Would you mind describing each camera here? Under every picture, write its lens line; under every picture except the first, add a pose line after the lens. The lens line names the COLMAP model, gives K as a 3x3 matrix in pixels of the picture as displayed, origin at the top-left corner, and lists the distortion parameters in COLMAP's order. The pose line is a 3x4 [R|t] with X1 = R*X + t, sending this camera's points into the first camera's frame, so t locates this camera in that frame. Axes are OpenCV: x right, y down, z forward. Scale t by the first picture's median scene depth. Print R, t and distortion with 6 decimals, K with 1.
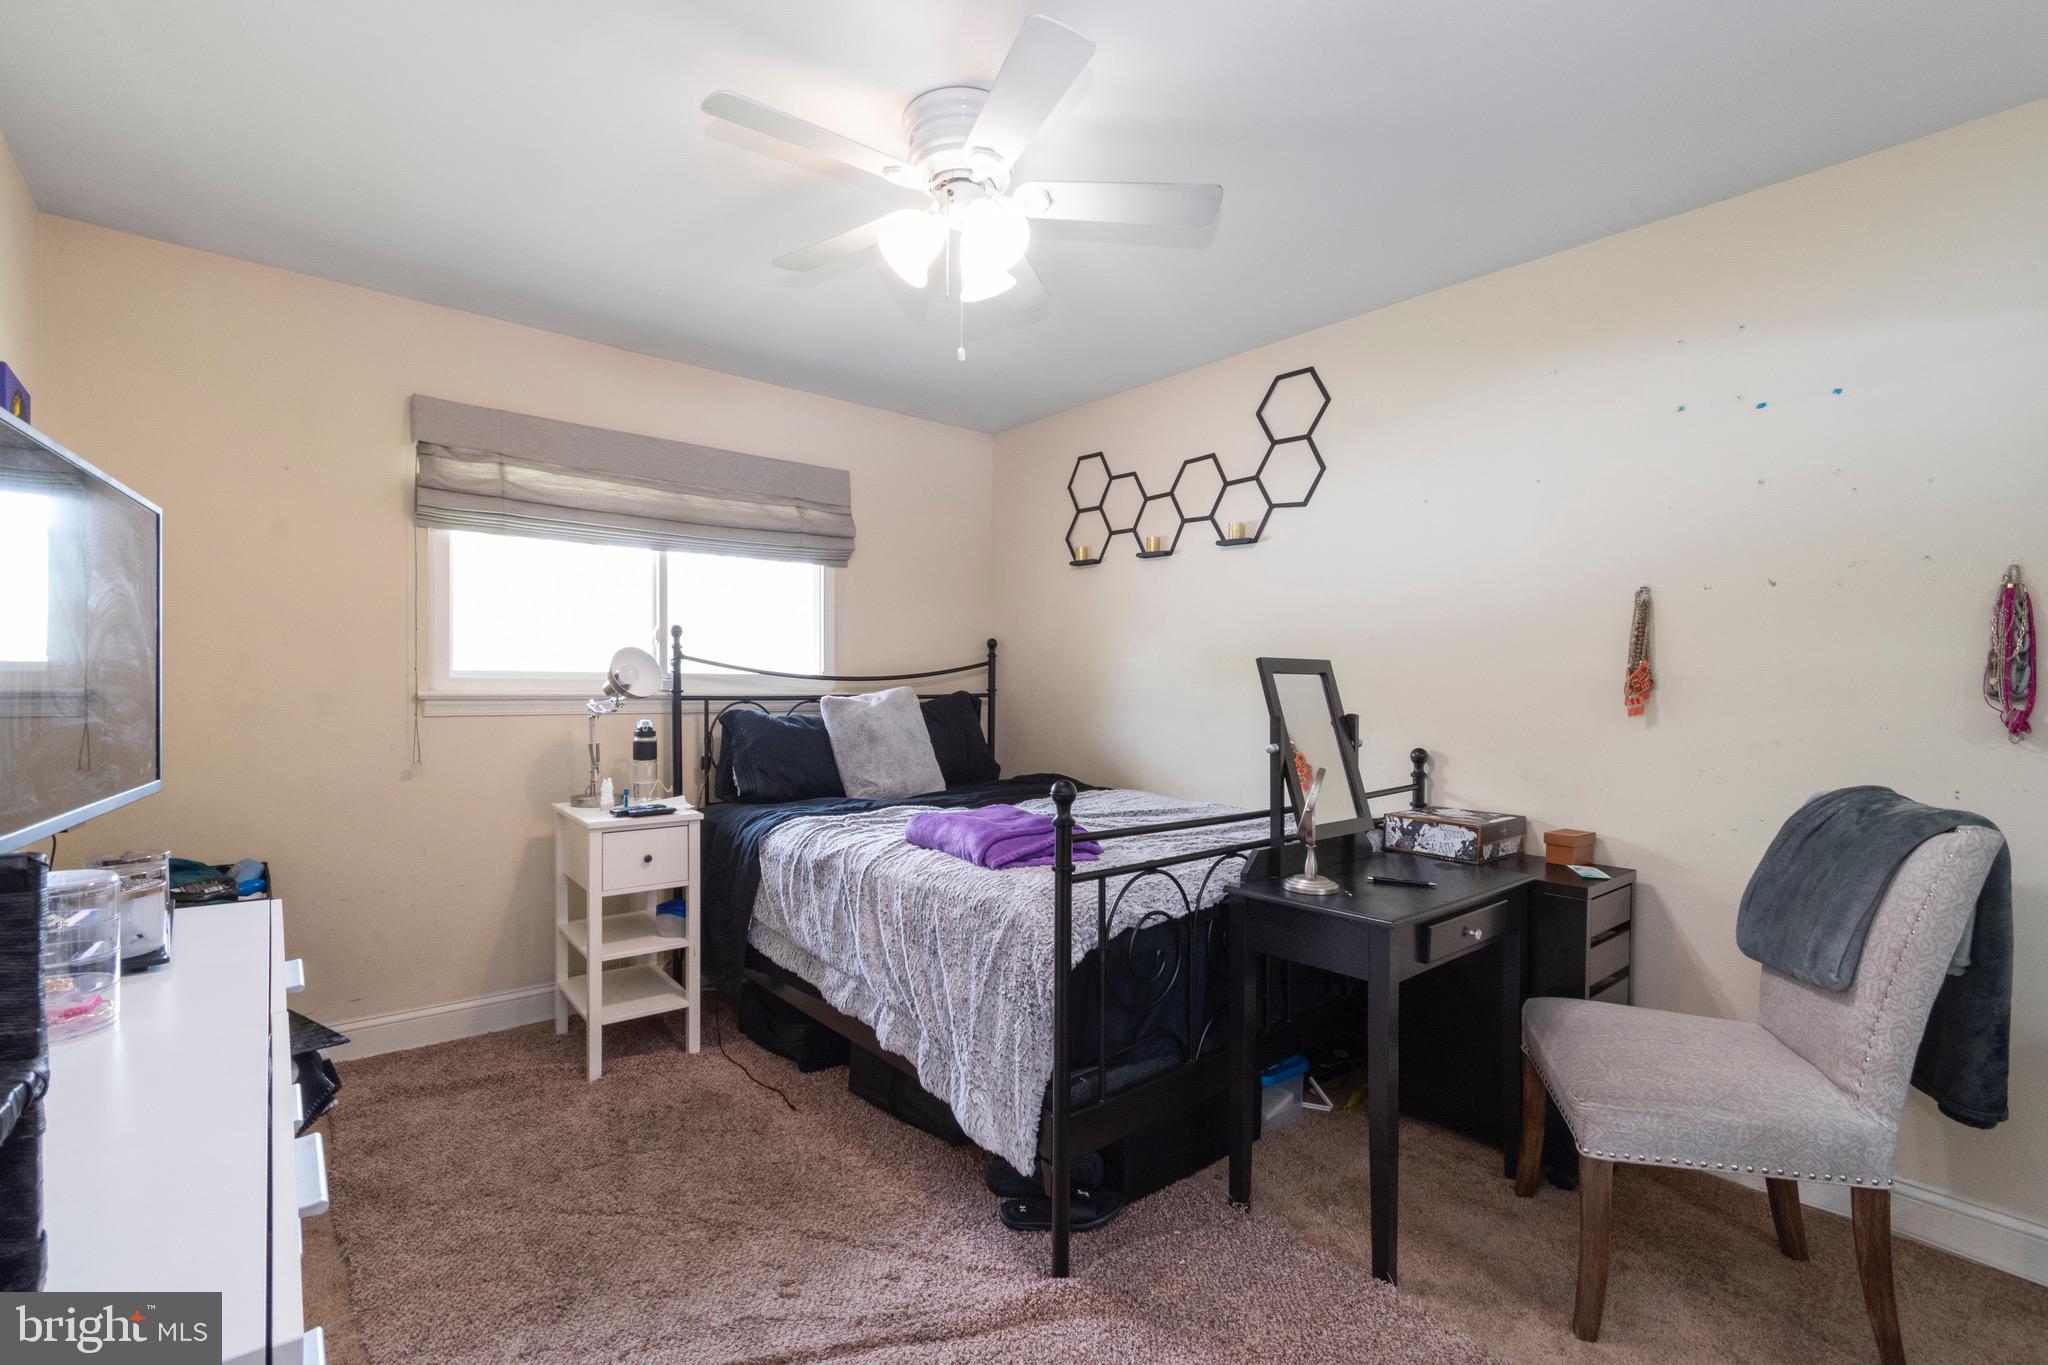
lens RADIAL K [[887.5, 0, 988.3], [0, 887.5, 689.7], [0, 0, 1]] dist [-0.000374, 0.000039]
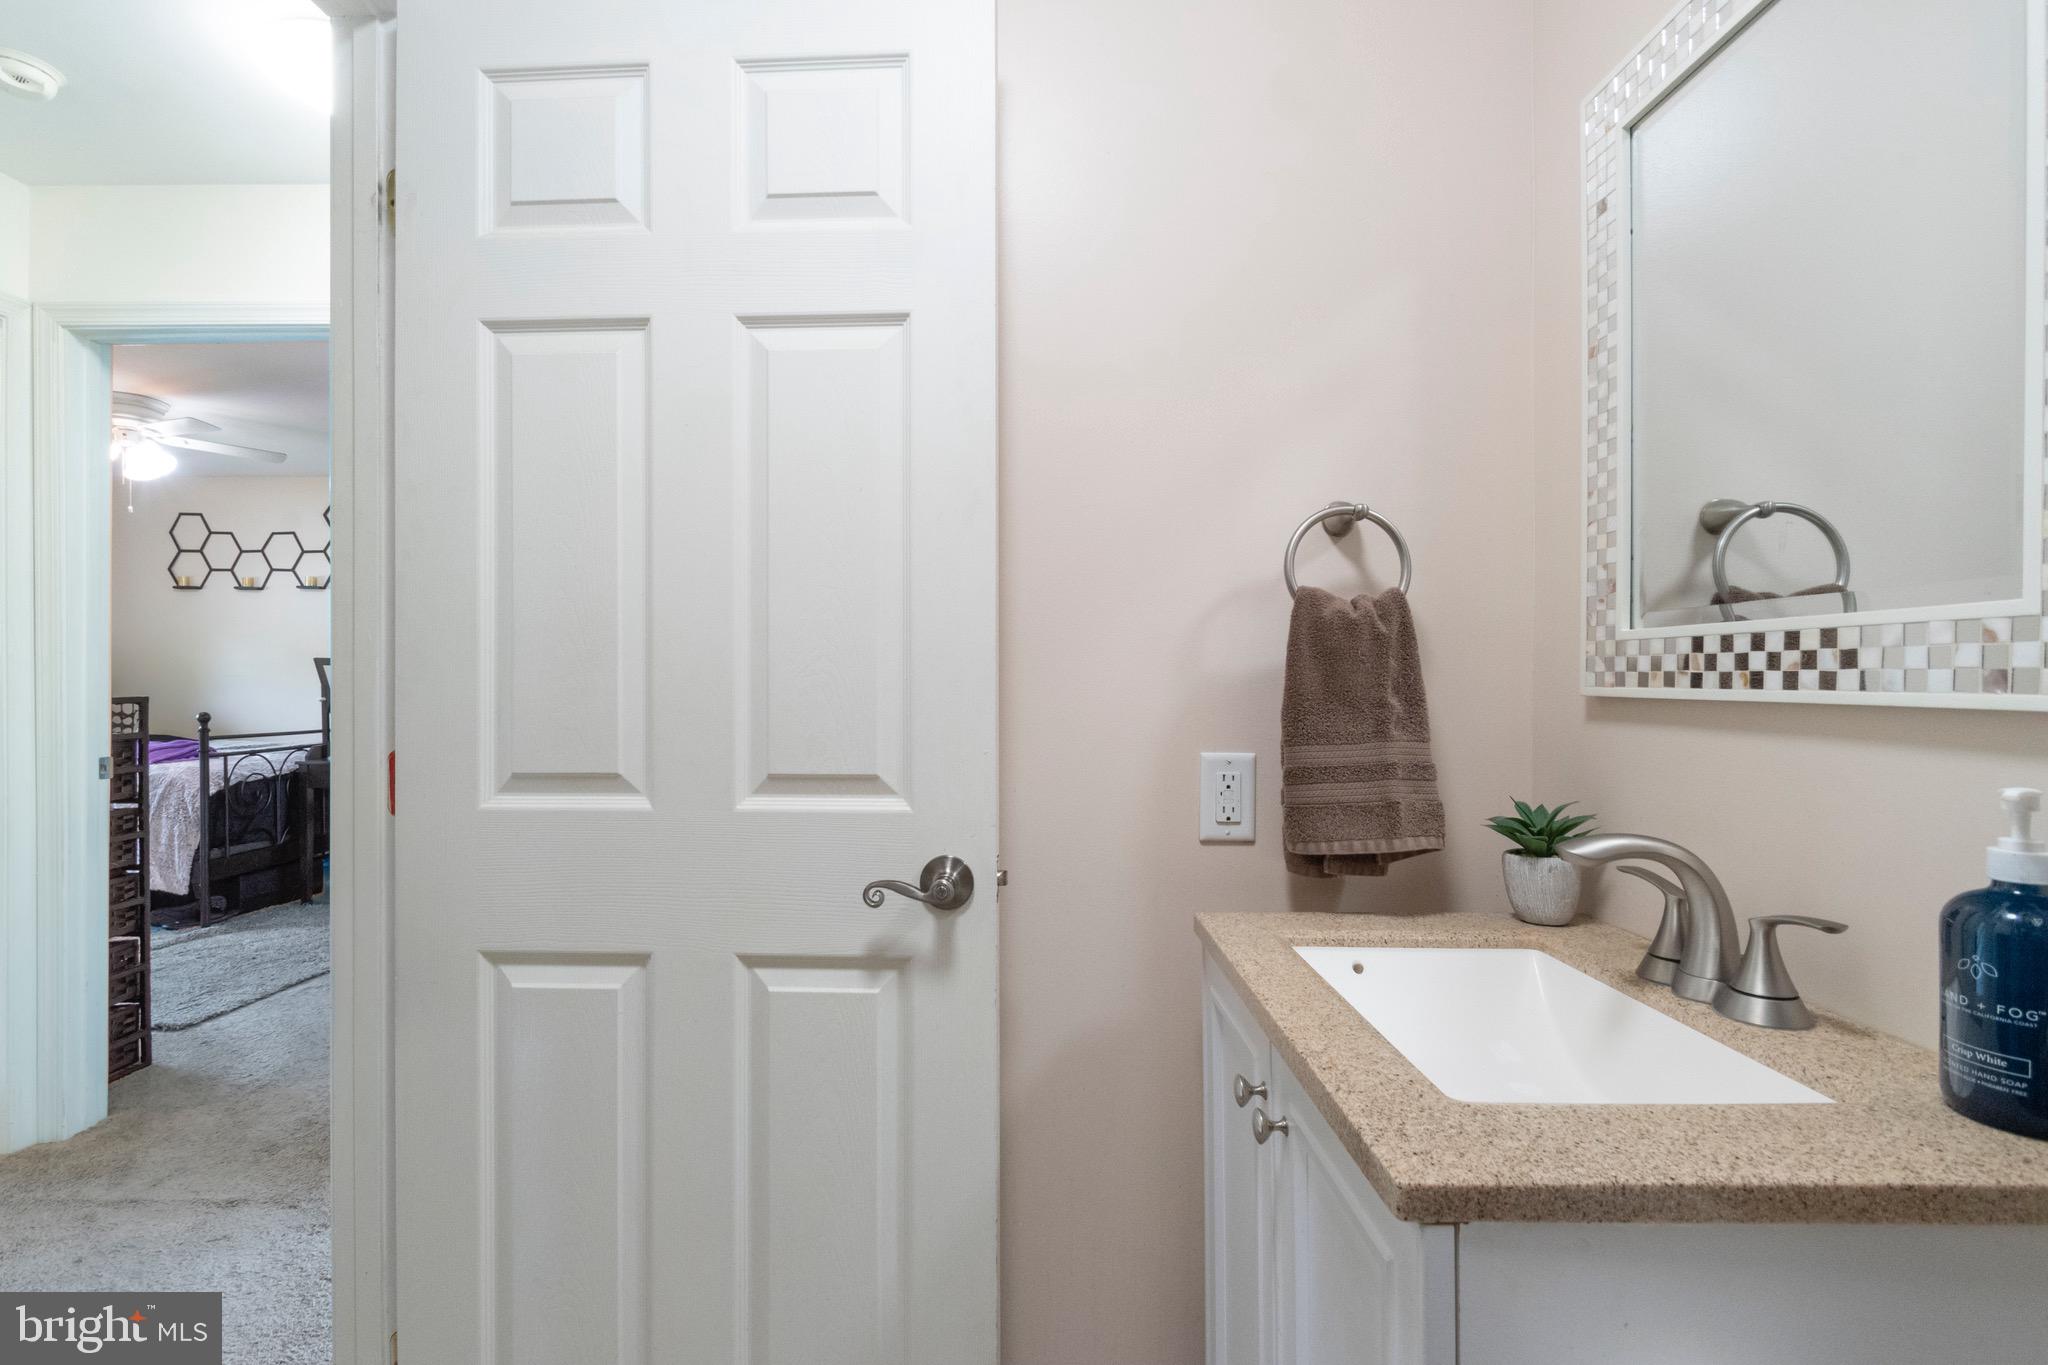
lens RADIAL K [[908.2, 0, 1003.2], [0, 908.2, 673.5], [0, 0, 1]] dist [-0.000750, -0.000361]
pose [[0.633349, -0.011102, 0.773787, -0.359949], [0.015663, 0.999876, 0.001526, 0.026399], [-0.773708, 0.011154, 0.633444, -1.779707]]
